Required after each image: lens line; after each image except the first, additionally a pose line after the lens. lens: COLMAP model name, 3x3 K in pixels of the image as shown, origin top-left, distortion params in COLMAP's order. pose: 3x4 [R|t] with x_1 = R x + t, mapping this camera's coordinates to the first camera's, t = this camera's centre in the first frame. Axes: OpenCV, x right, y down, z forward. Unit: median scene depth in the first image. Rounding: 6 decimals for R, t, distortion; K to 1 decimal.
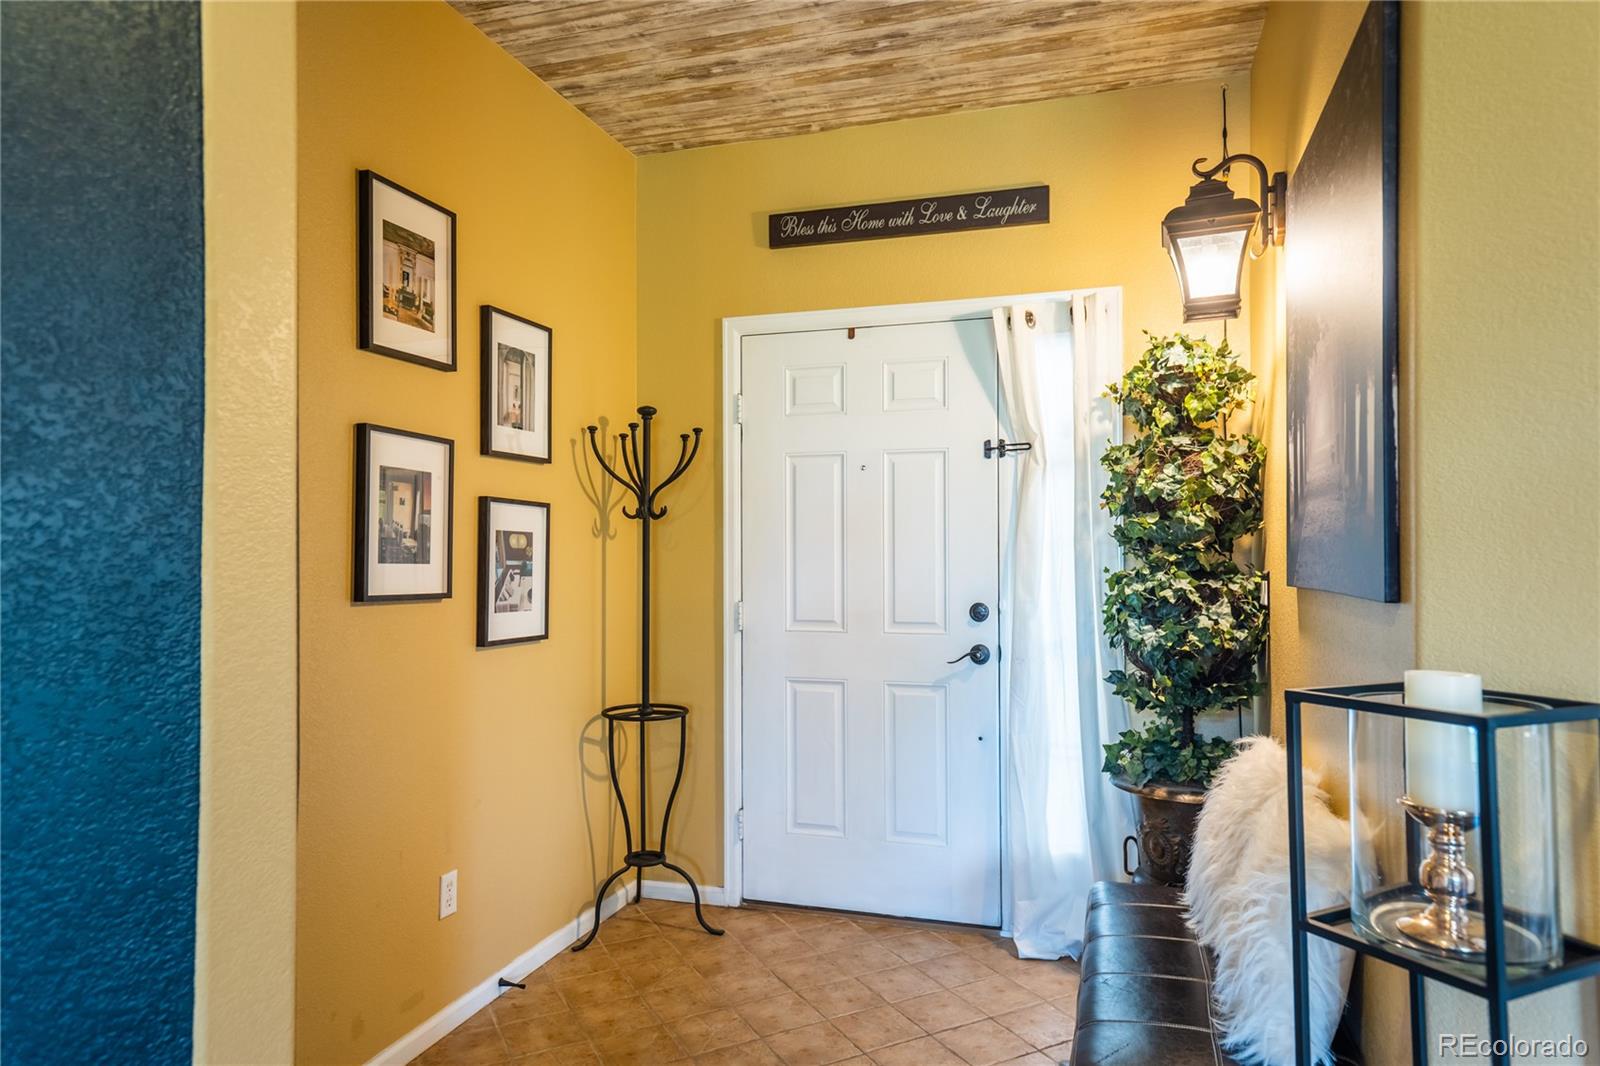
lens RADIAL K [[1024.2, 0, 800.0], [0, 1024.2, 533.0], [0, 0, 1]] dist [0.000251, 0.000011]
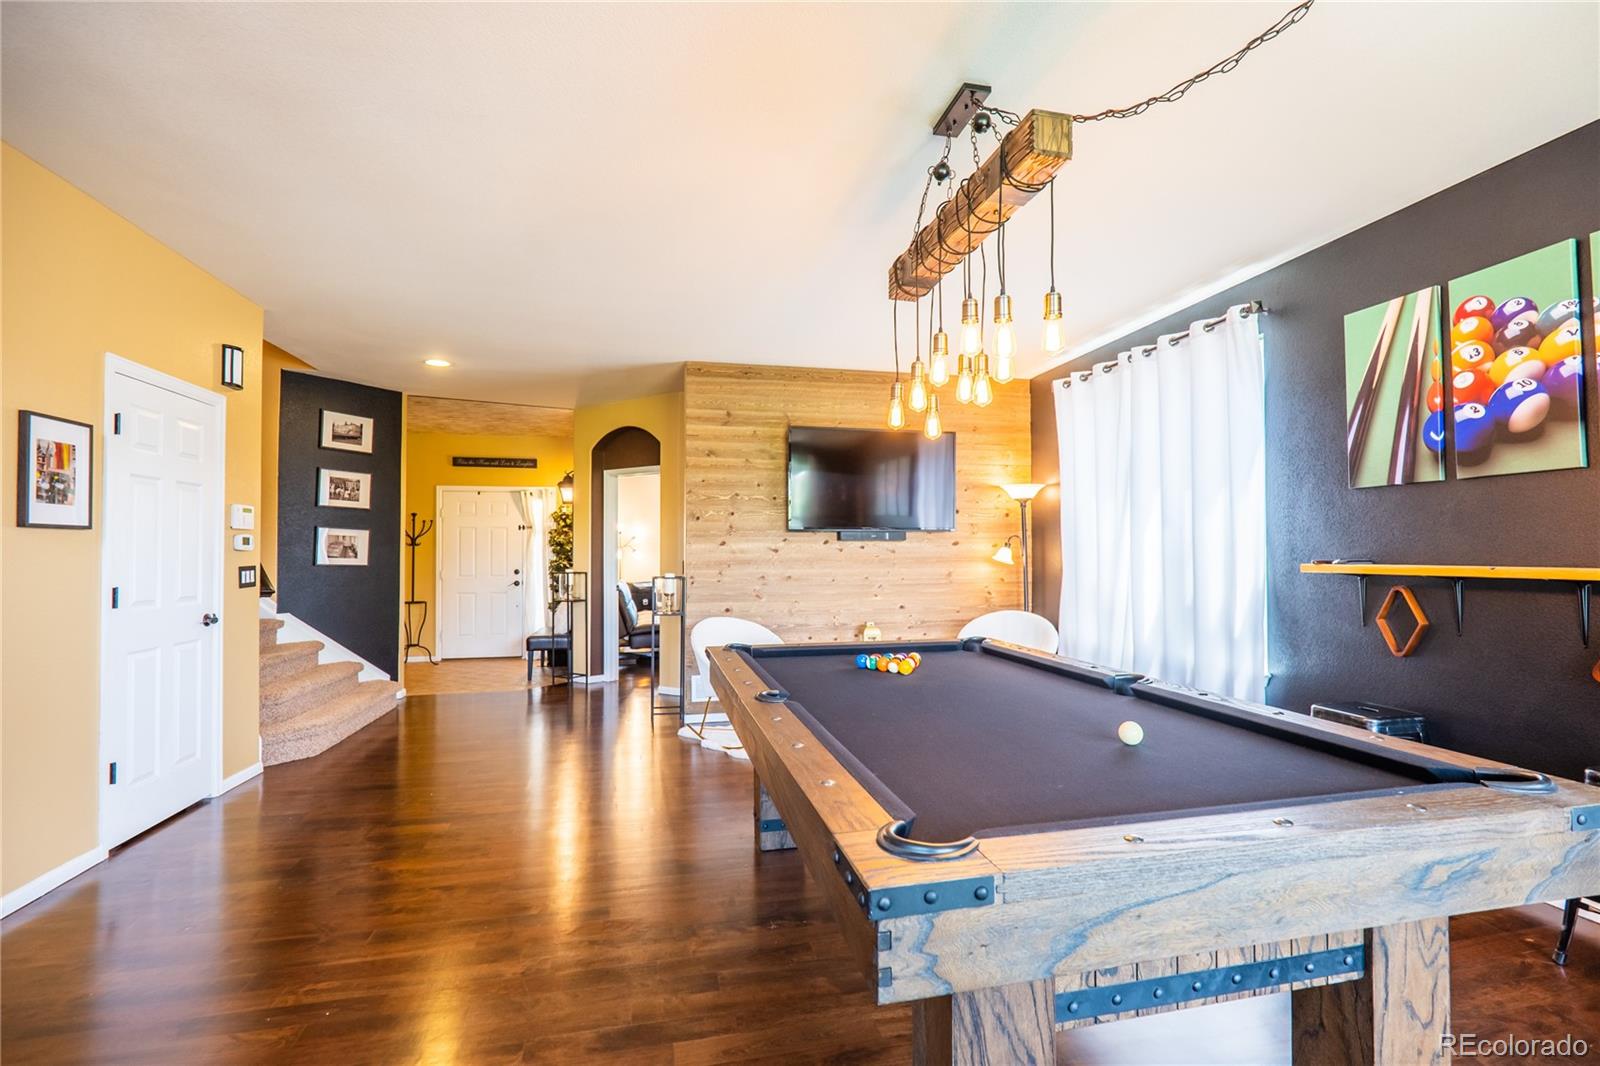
lens RADIAL K [[745.5, 0, 812.1], [0, 745.5, 540.8], [0, 0, 1]] dist [-0.012742, 0.006688]
pose [[0.864960, 0.007691, 0.501782, -0.266365], [-0.005194, 0.999966, -0.006374, -0.024393], [-0.501814, 0.002907, 0.864971, -1.965549]]
